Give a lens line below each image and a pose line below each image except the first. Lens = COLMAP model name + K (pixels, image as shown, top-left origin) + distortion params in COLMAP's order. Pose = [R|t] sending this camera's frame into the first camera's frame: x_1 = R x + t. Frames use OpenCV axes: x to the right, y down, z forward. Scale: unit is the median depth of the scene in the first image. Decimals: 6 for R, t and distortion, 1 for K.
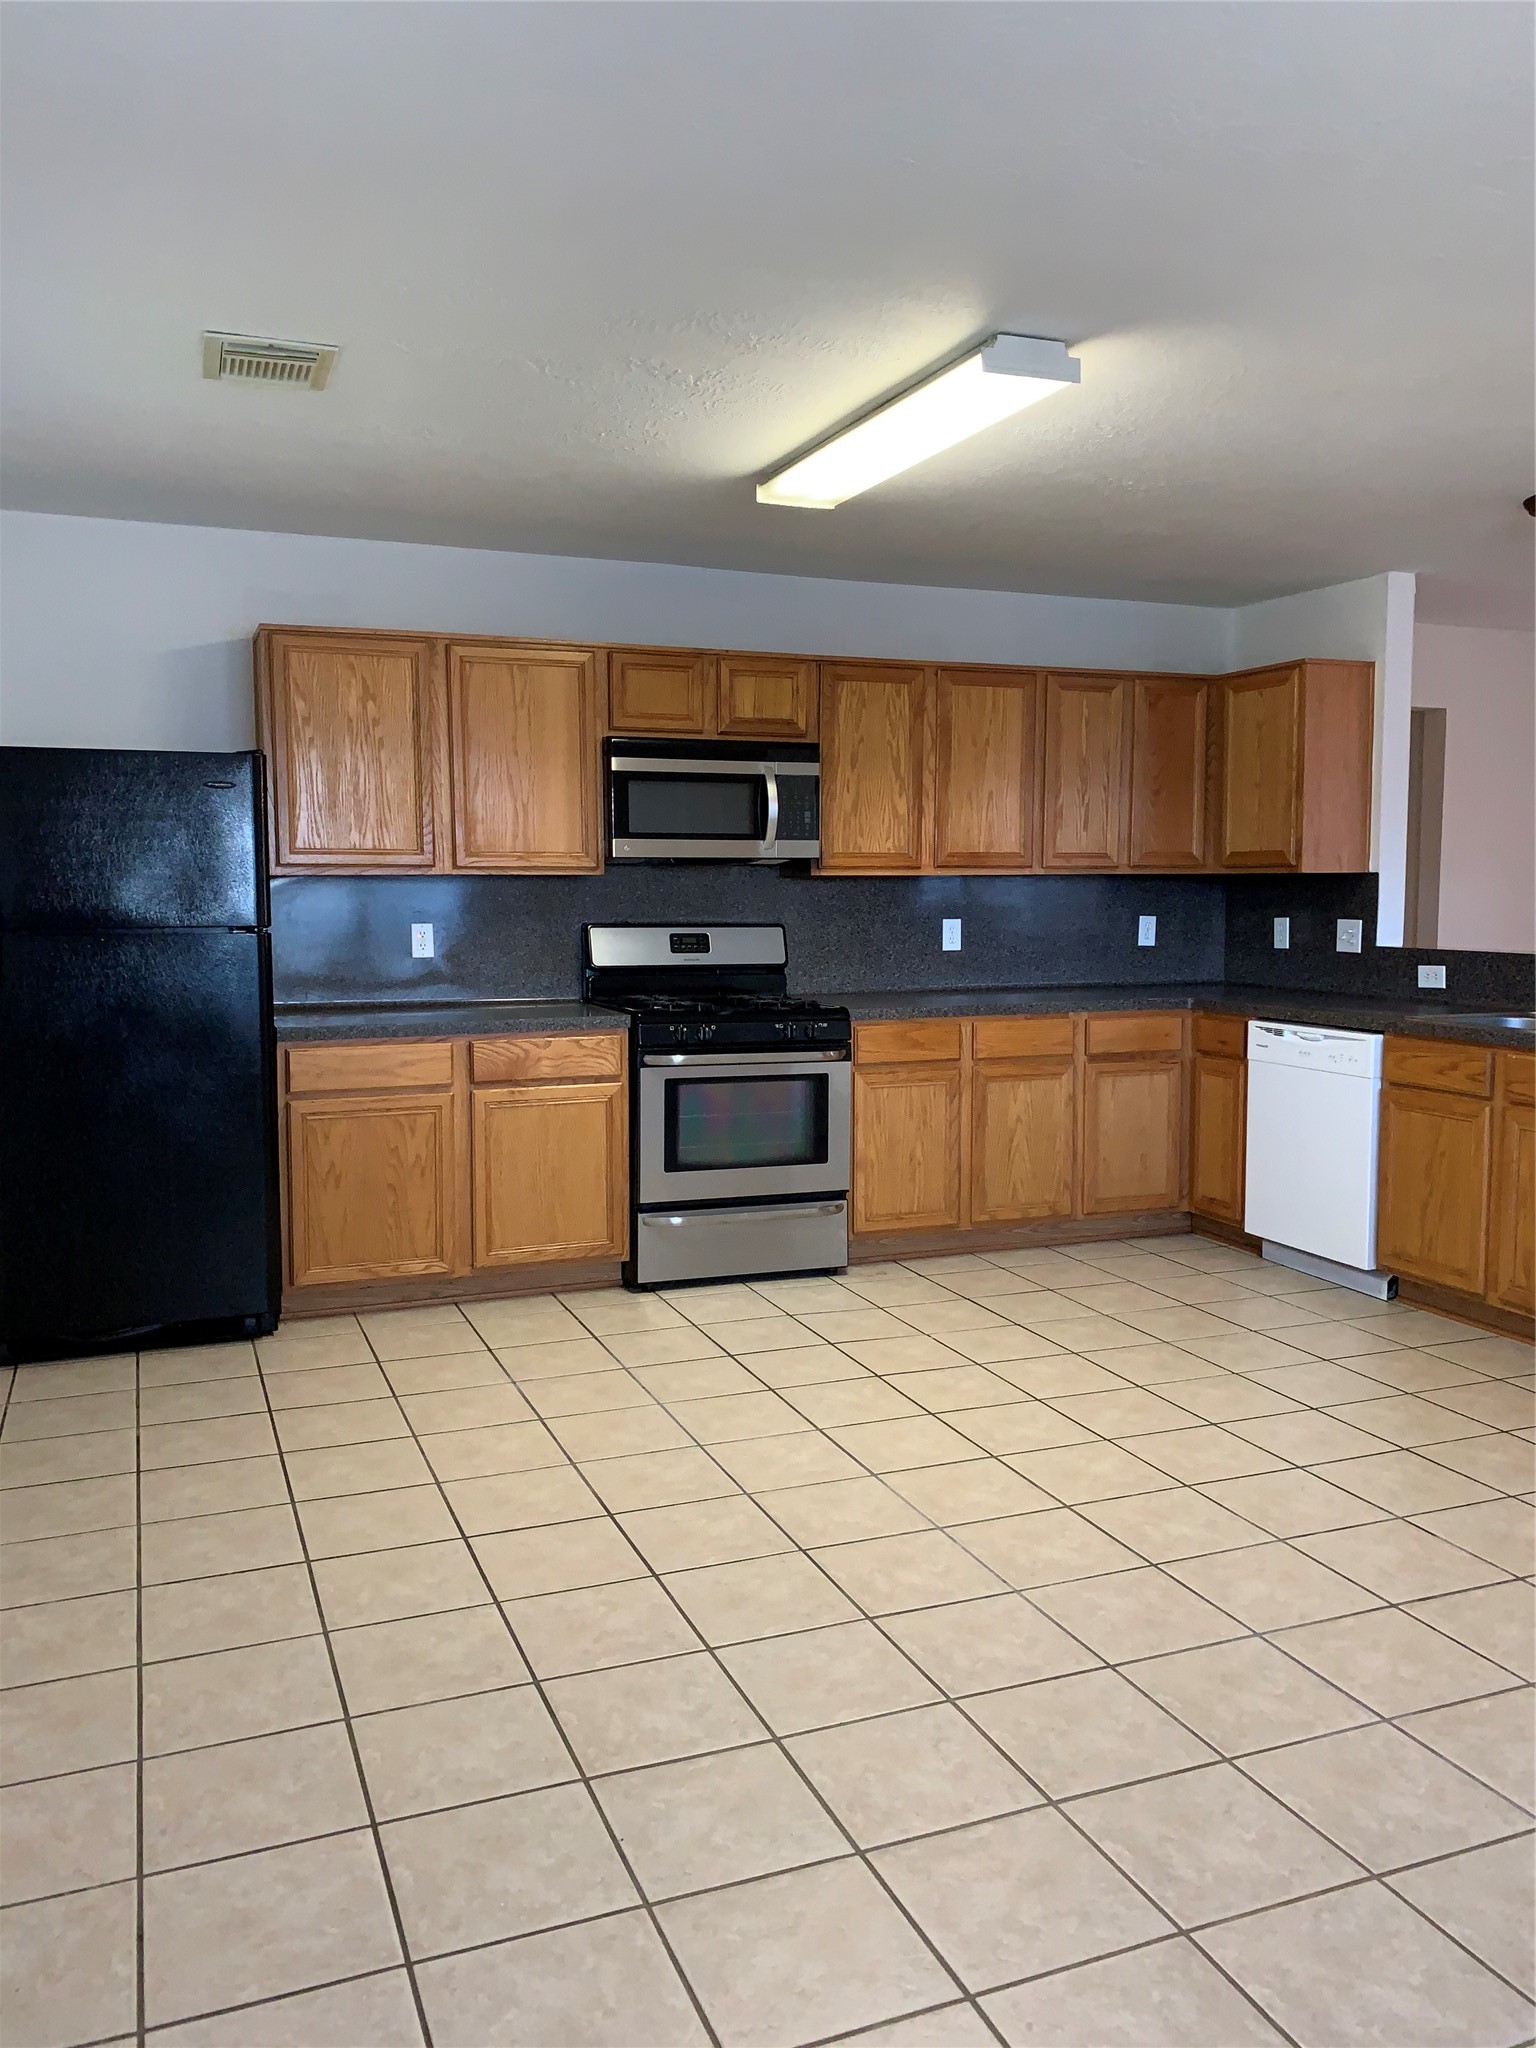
lens RADIAL K [[1584.5, 0, 768.0], [0, 1584.5, 1024.0], [0, 0, 1]] dist [0.138622, -0.334160]
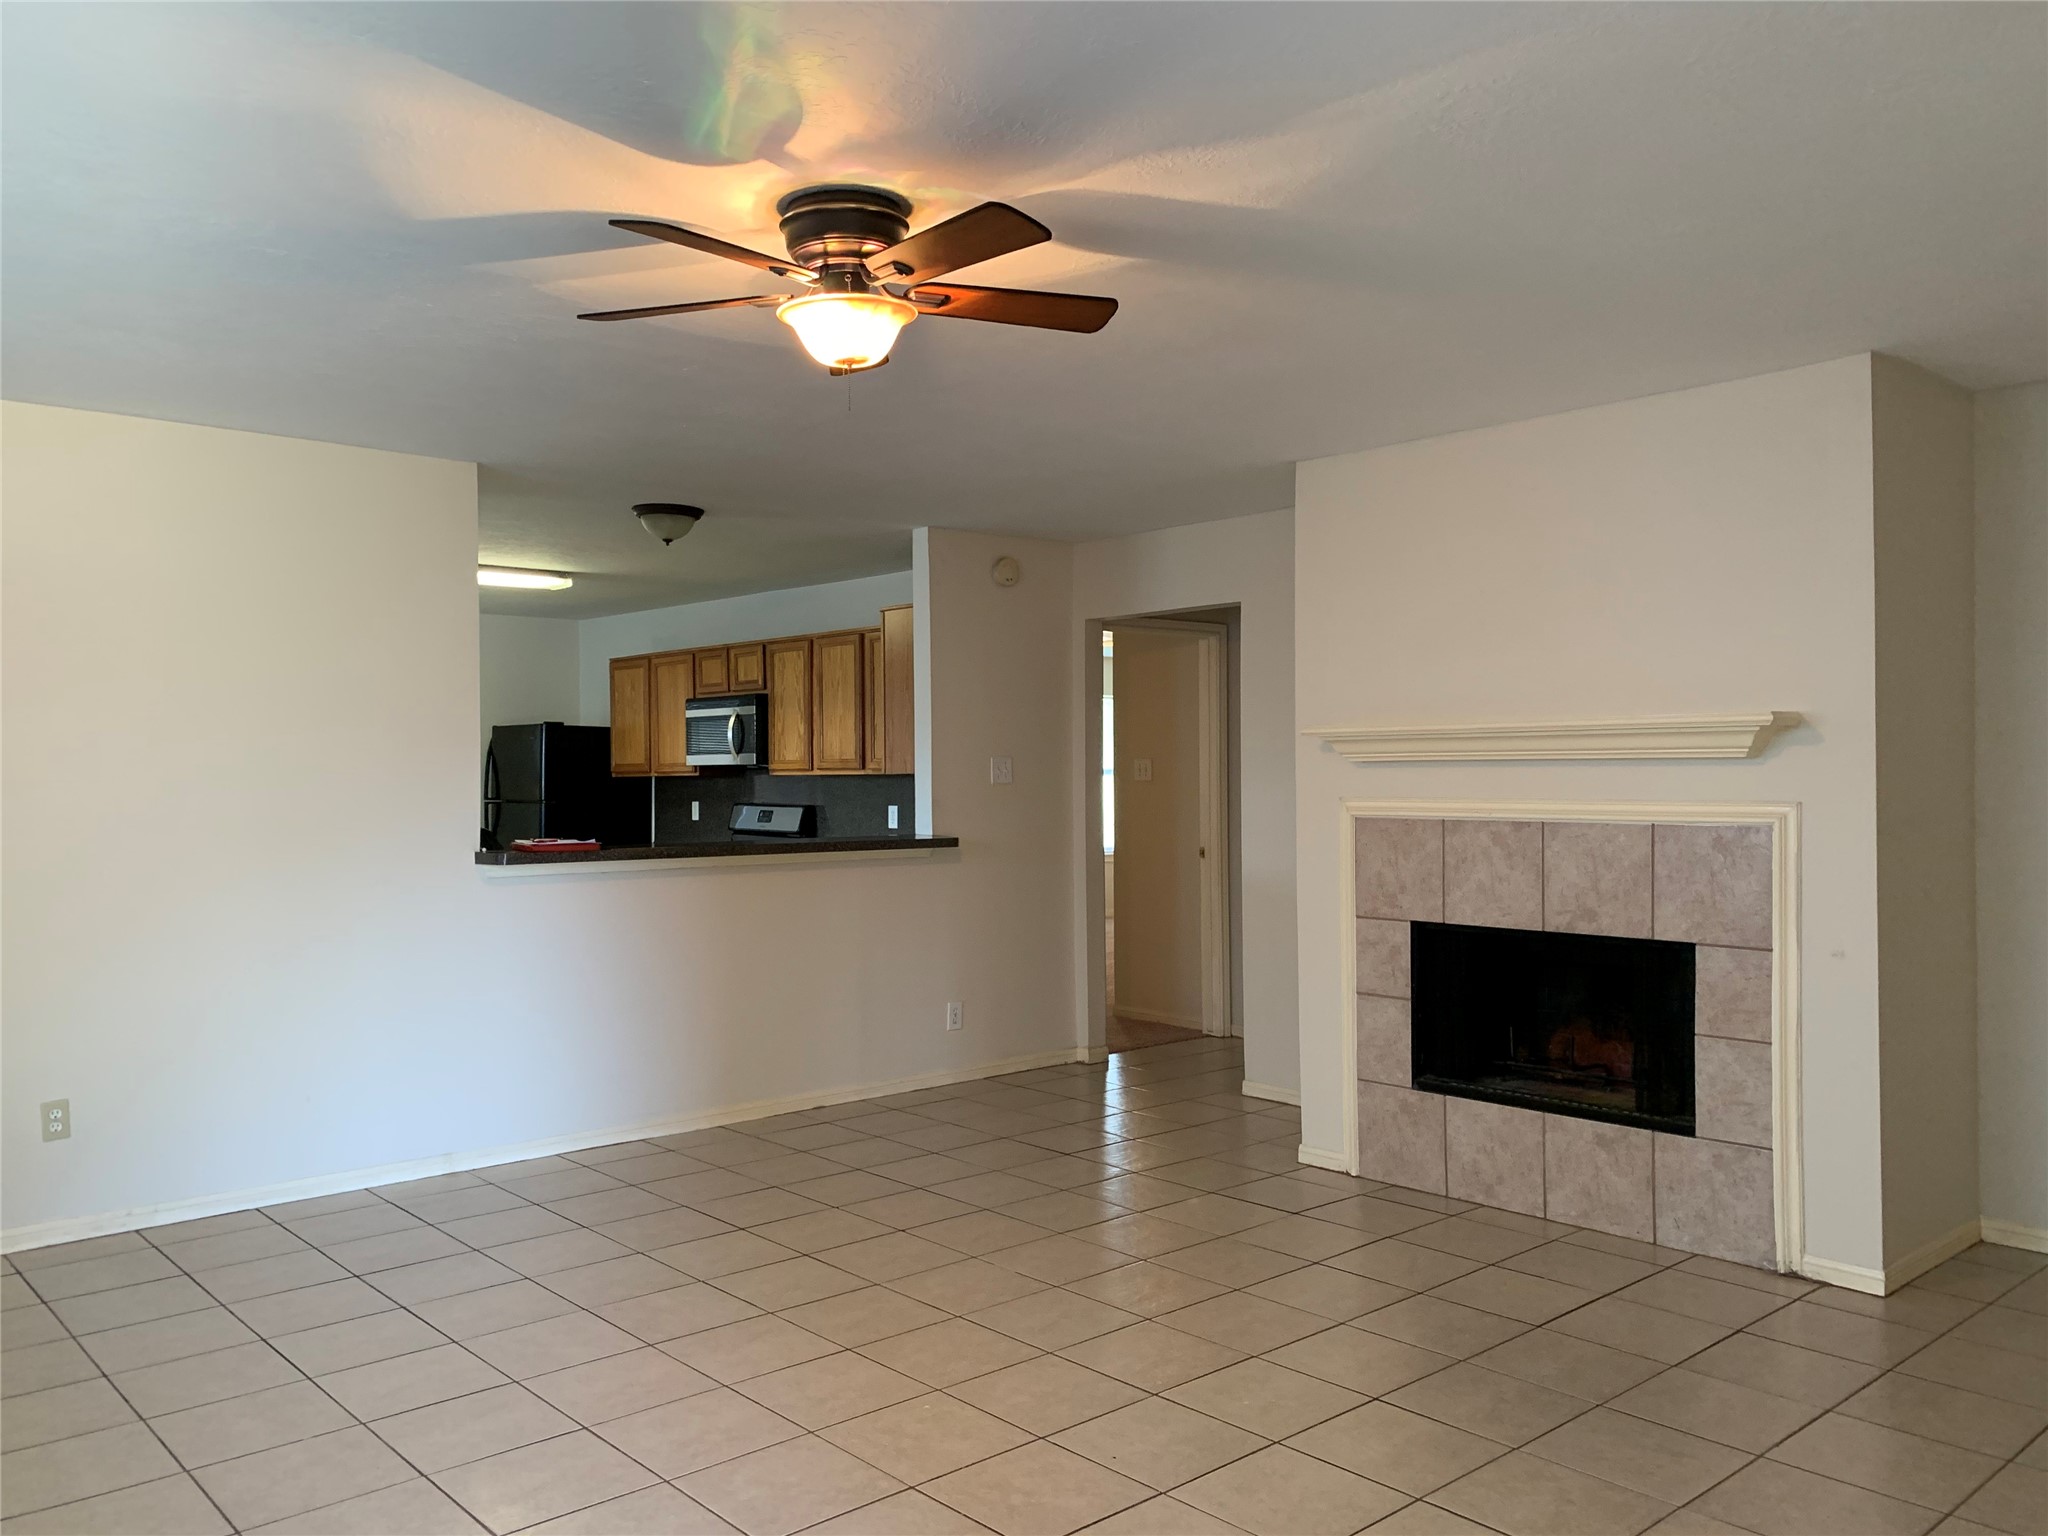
lens RADIAL K [[1584.5, 0, 994.2], [0, 1584.5, 763.4], [0, 0, 1]] dist [0.138622, -0.334160]
pose [[0.324856, -0.011969, -0.945688, 1.636689], [-0.081724, 0.995825, -0.040676, -0.059790], [0.942226, 0.090499, 0.322521, 0.712782]]
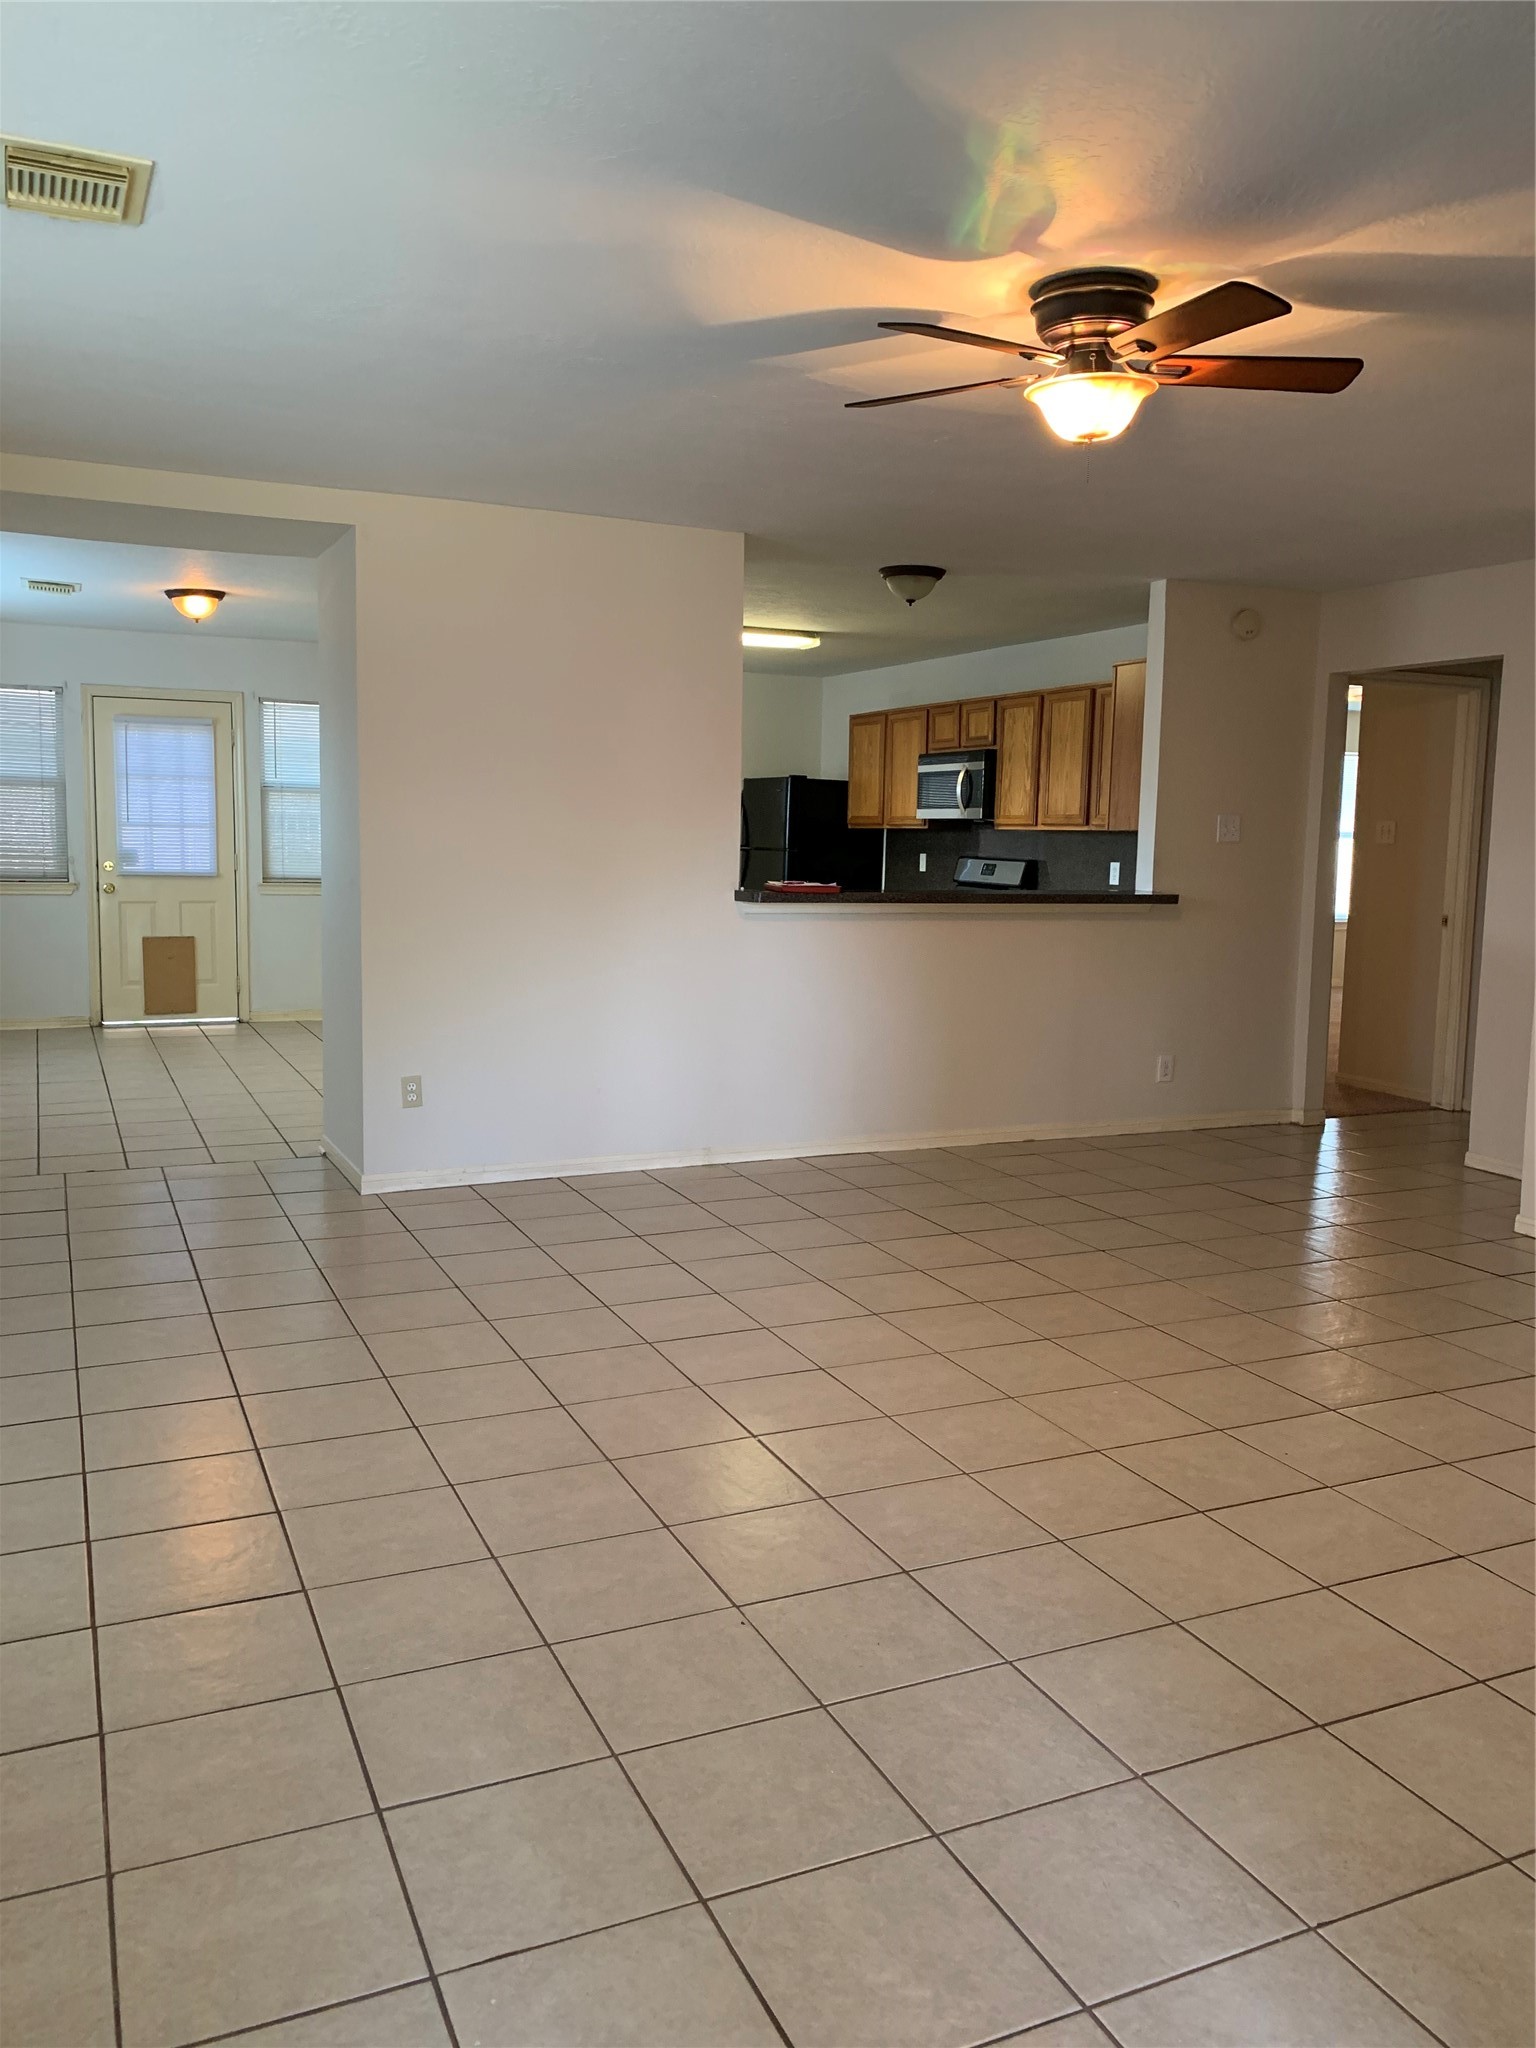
lens RADIAL K [[1584.5, 0, 768.0], [0, 1584.5, 1024.0], [0, 0, 1]] dist [0.138622, -0.334160]
pose [[0.050373, 0.119773, -0.991523, 1.708707], [-0.112562, 0.987138, 0.113524, -0.056192], [0.992367, 0.105889, 0.063207, 0.698510]]
